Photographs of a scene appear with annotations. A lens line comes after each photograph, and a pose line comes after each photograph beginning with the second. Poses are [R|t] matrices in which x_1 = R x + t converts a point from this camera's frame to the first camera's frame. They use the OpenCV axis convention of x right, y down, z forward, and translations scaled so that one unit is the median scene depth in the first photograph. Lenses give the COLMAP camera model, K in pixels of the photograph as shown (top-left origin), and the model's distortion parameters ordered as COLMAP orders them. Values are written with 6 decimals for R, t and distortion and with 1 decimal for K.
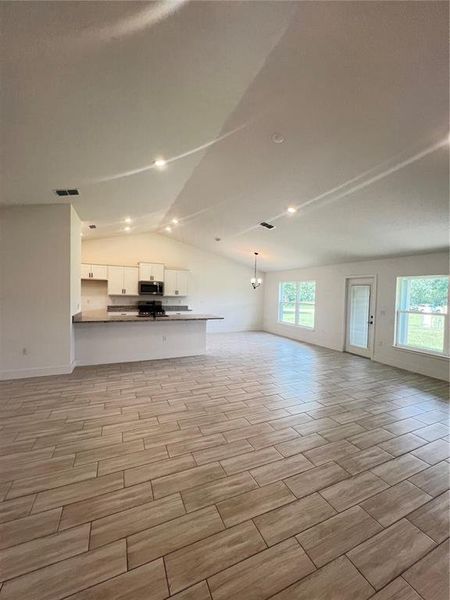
lens RADIAL K [[242.9, 0, 225.0], [0, 242.9, 300.0], [0, 0, 1]] dist [-0.000530, -0.000137]
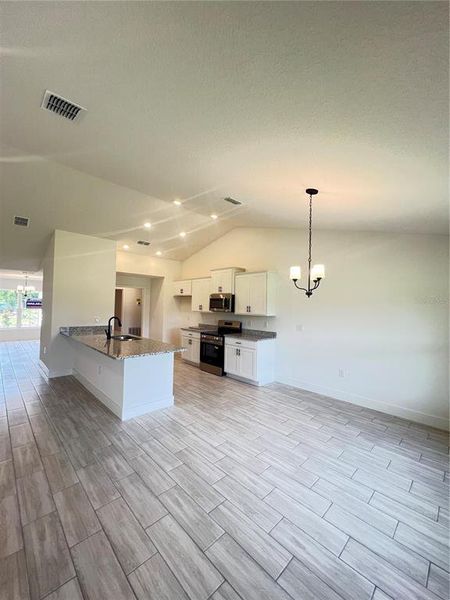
lens RADIAL K [[242.9, 0, 225.0], [0, 242.9, 300.0], [0, 0, 1]] dist [-0.000530, -0.000137]
pose [[0.340319, -0.044306, -0.939266, 0.392775], [-0.046780, 0.996855, -0.063972, -0.011811], [0.939146, 0.065710, 0.337176, 0.767530]]
